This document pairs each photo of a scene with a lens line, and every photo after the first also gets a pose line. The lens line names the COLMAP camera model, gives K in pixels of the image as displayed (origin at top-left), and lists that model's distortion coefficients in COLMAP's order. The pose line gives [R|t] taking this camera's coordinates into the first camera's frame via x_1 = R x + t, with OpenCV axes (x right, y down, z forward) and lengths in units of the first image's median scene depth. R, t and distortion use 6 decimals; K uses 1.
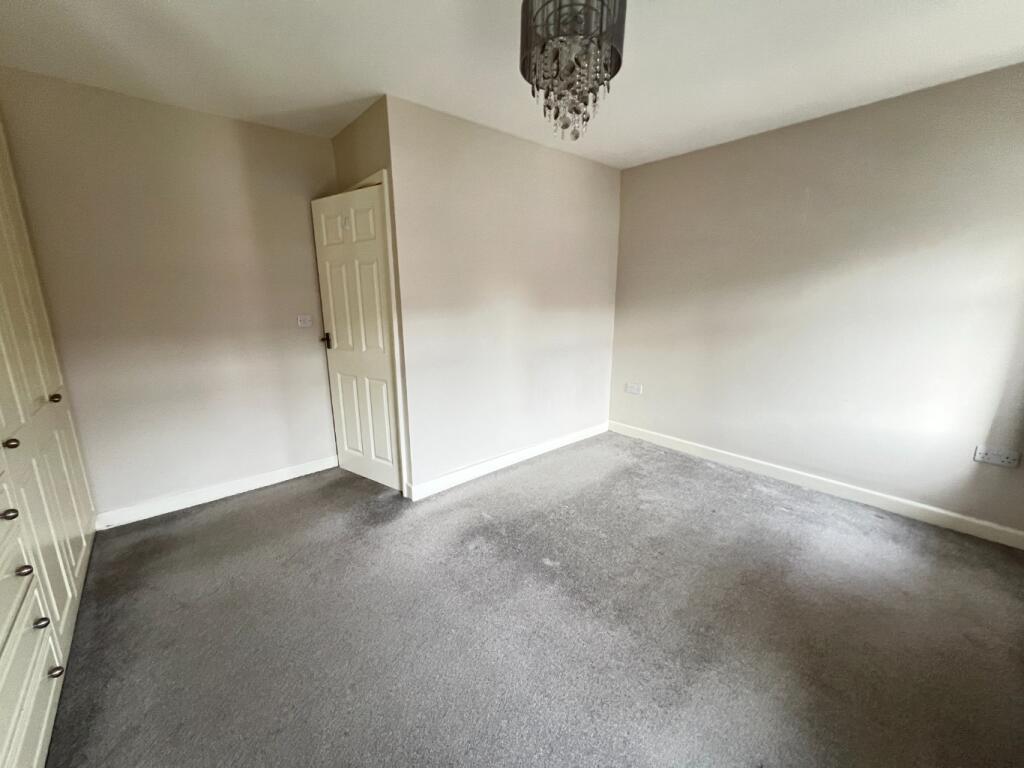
lens RADIAL K [[411.6, 0, 512.0], [0, 411.6, 384.0], [0, 0, 1]] dist [0.000536, 0.000030]
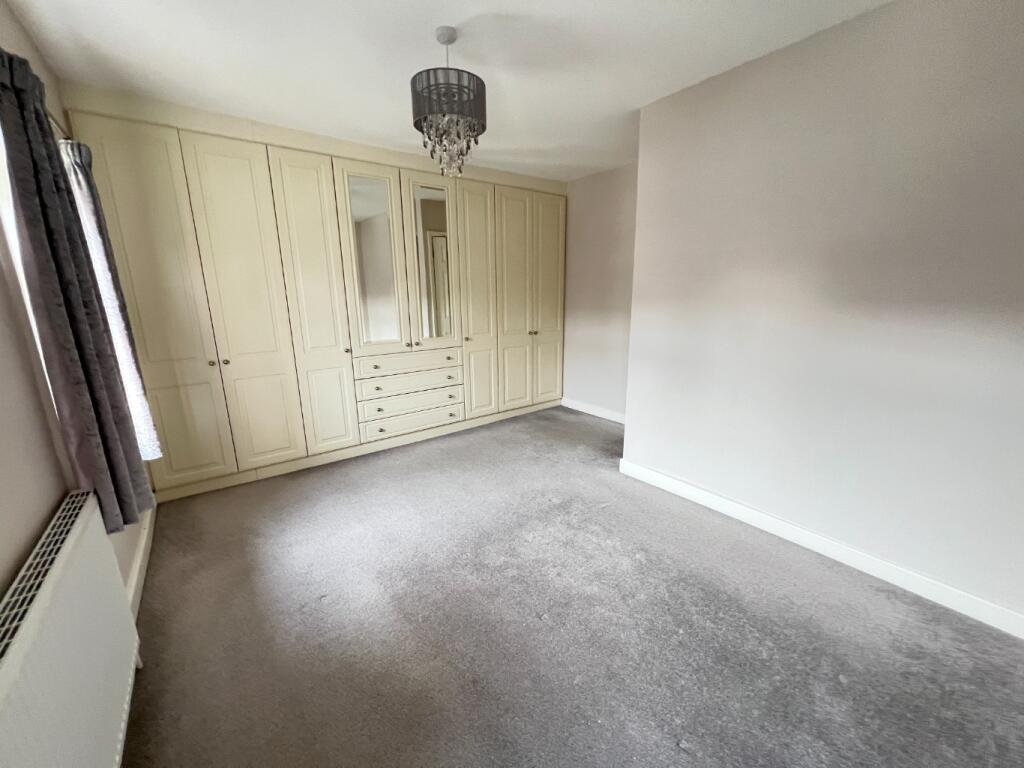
lens RADIAL K [[411.6, 0, 512.0], [0, 411.6, 384.0], [0, 0, 1]] dist [0.000536, 0.000030]
pose [[-0.046295, 0.244275, -0.968600, 0.844160], [-0.188732, 0.950038, 0.248614, -0.172809], [0.980937, 0.194316, 0.002121, 0.710566]]
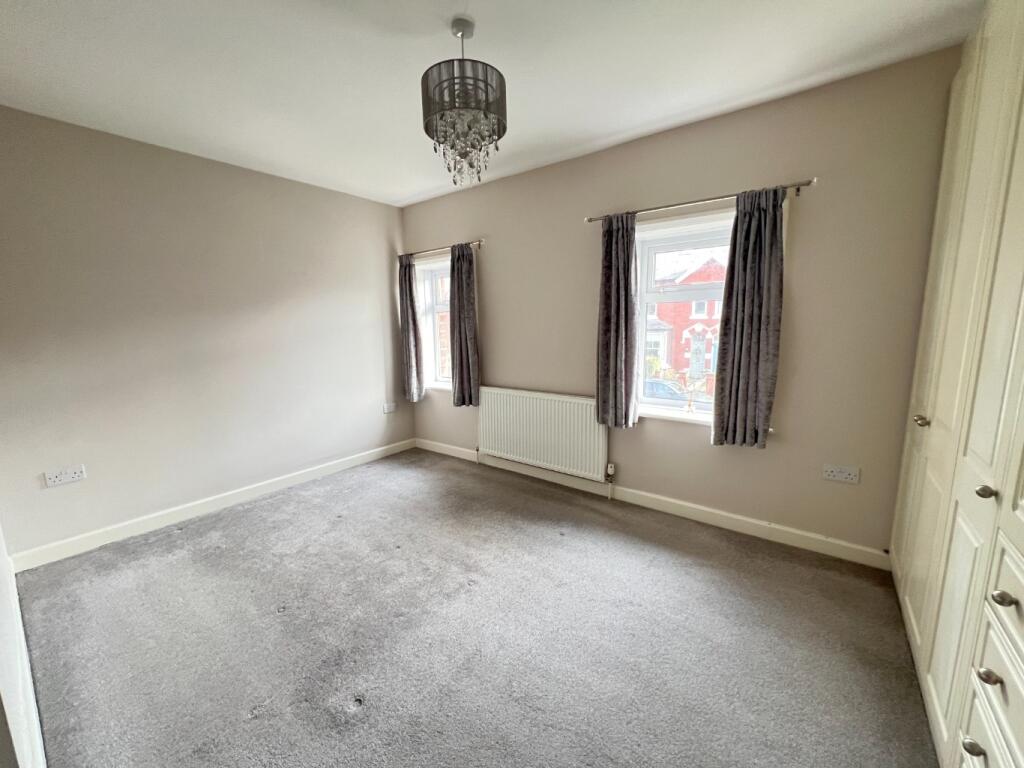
lens RADIAL K [[408.7, 0, 508.6], [0, 408.7, 384.9], [0, 0, 1]] dist [0.000949, 0.000191]
pose [[-0.219475, -0.135412, 0.966175, -0.599272], [0.215697, 0.959080, 0.183415, -0.125448], [-0.951475, 0.248656, -0.181286, 0.668768]]
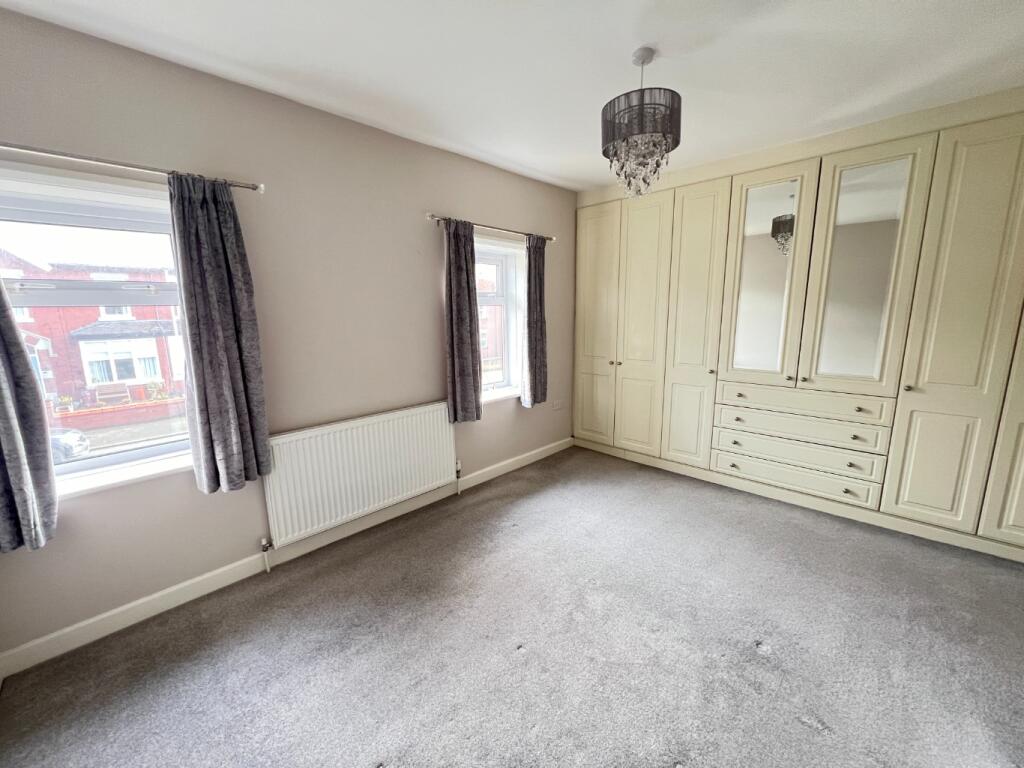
lens RADIAL K [[408.7, 0, 508.6], [0, 408.7, 384.9], [0, 0, 1]] dist [0.000949, 0.000191]
pose [[-0.994625, 0.046203, -0.092667, 0.355394], [0.008765, 0.929289, 0.369250, -0.279299], [0.103175, 0.366453, -0.924698, 1.269261]]
